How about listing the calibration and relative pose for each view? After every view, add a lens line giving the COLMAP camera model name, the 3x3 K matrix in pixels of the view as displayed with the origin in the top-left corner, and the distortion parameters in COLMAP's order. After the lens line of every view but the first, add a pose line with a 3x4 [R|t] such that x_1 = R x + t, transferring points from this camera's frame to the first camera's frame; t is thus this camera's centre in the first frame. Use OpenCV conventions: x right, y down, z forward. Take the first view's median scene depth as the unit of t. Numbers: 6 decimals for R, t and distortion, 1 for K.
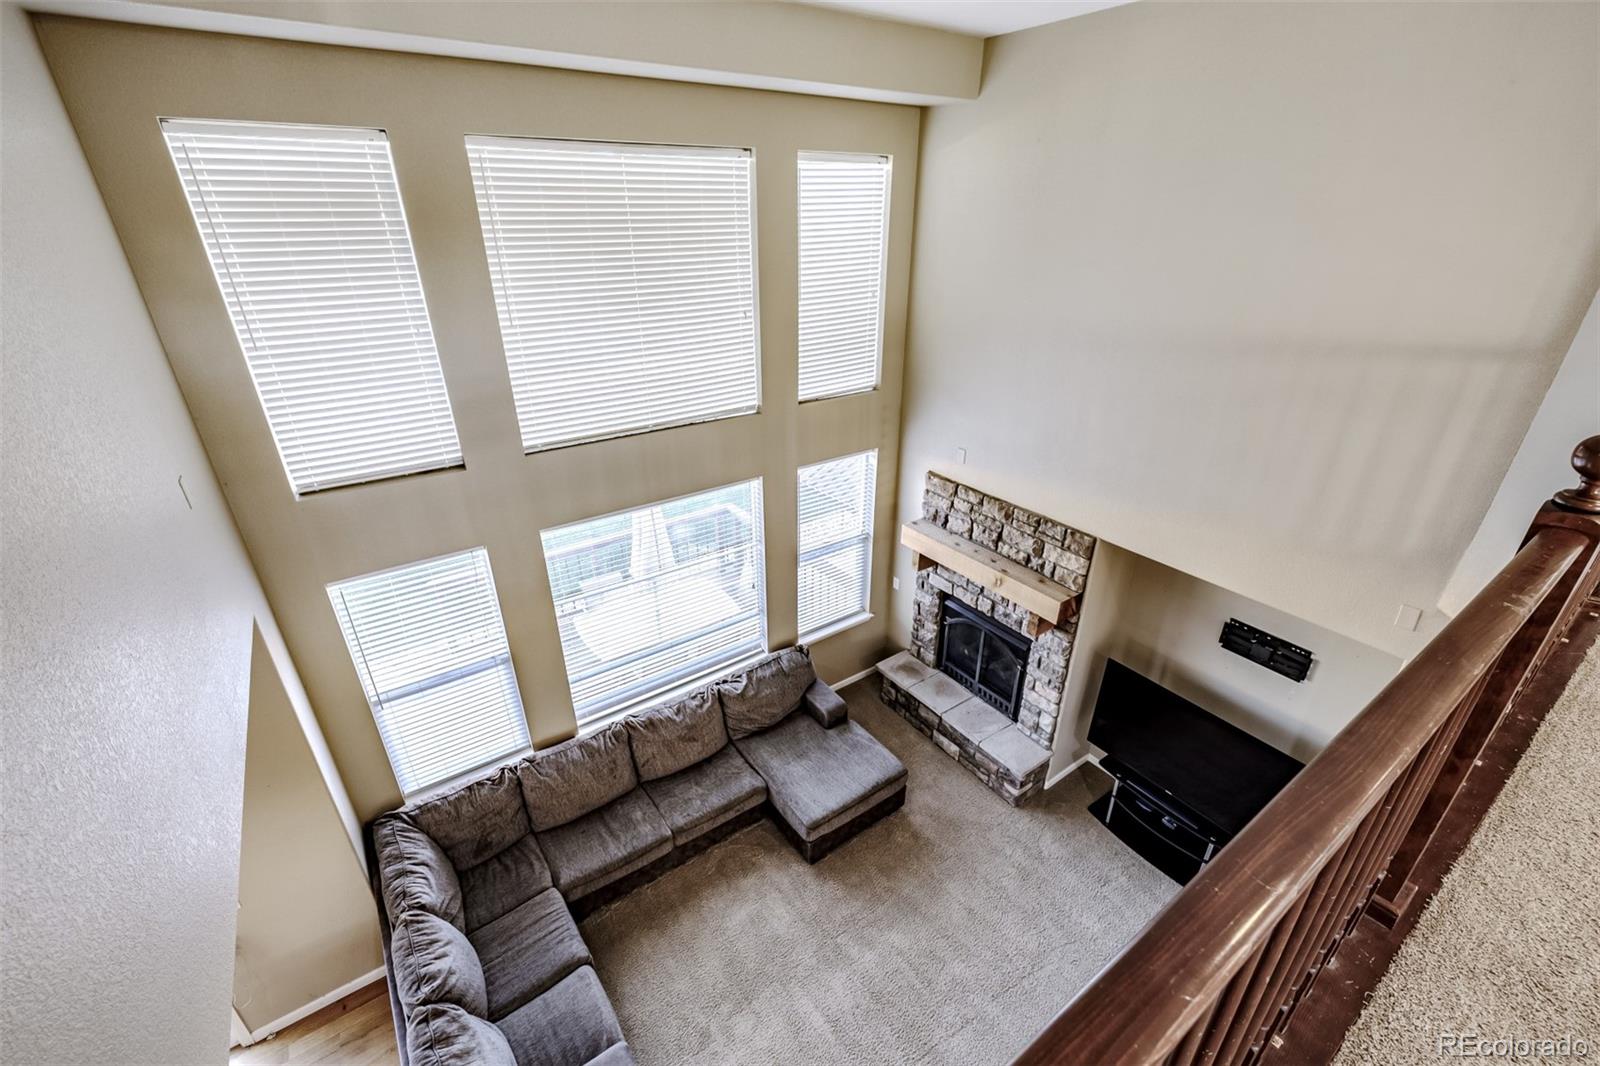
lens RADIAL K [[660.2, 0, 800.0], [0, 660.2, 533.0], [0, 0, 1]] dist [-0.000321, -0.000062]
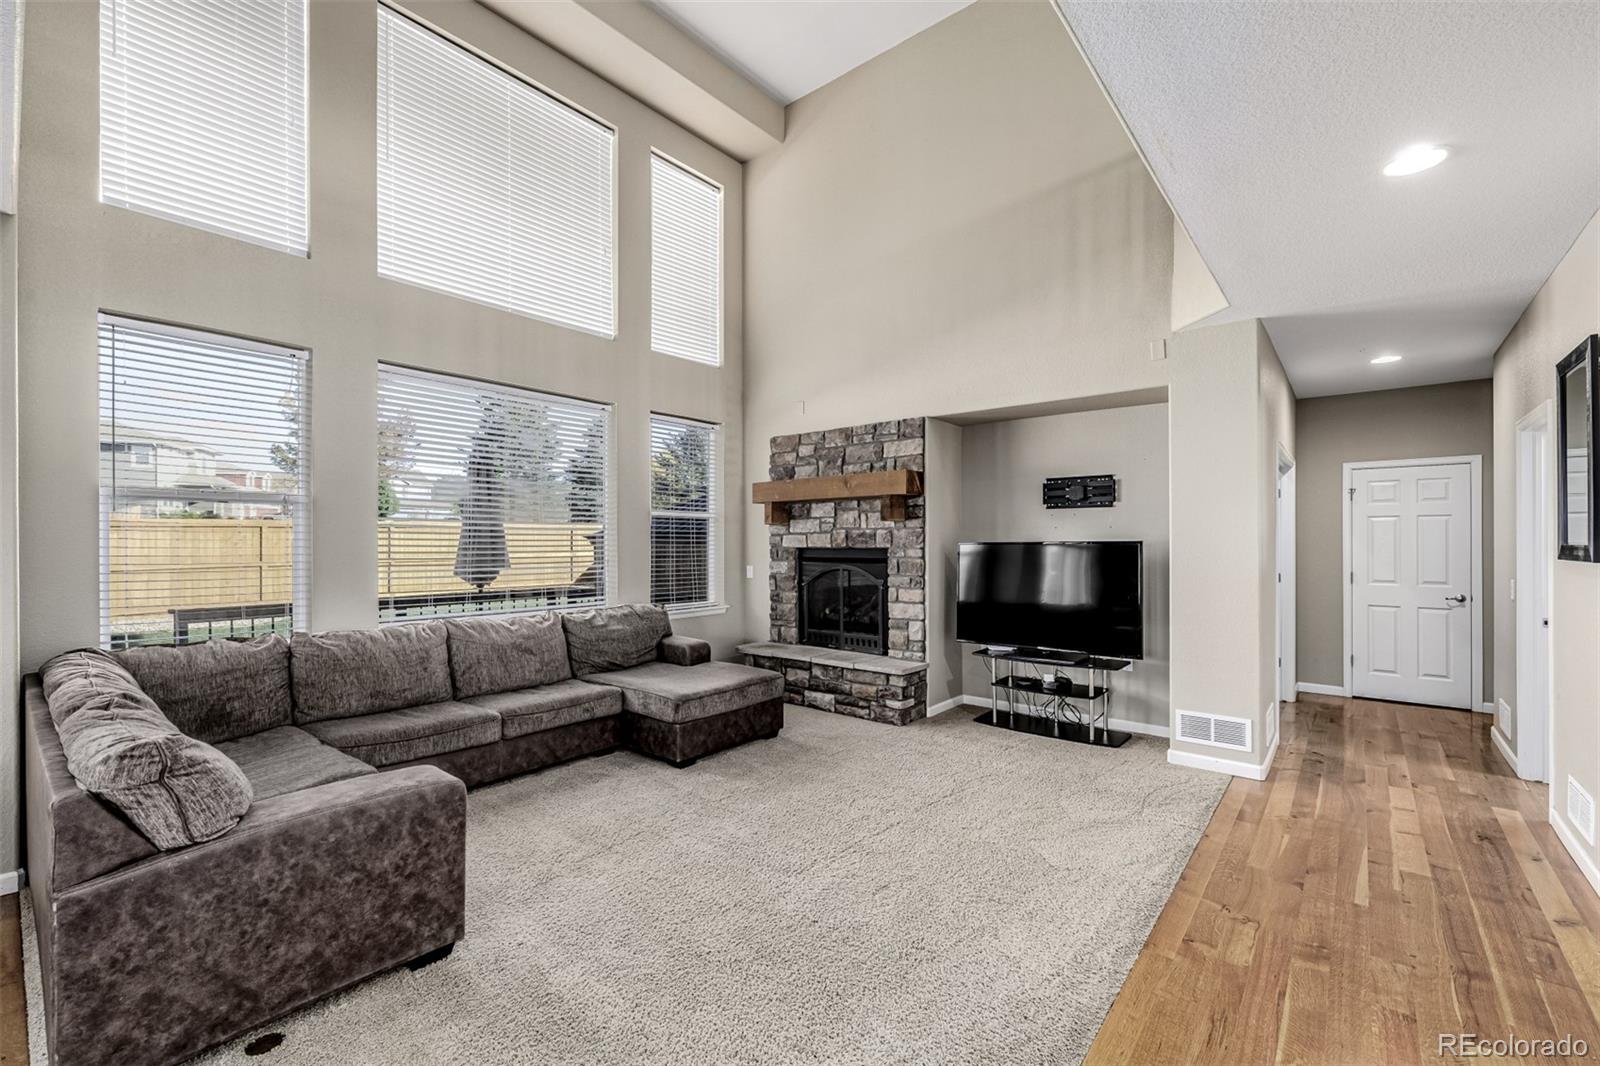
lens RADIAL K [[663.0, 0, 796.3], [0, 663.0, 536.3], [0, 0, 1]] dist [0.002595, 0.000241]
pose [[0.966760, 0.000862, 0.255686, -0.051536], [0.111069, 0.899302, -0.422989, 0.578950], [-0.230303, 0.437328, 0.869313, 0.129353]]
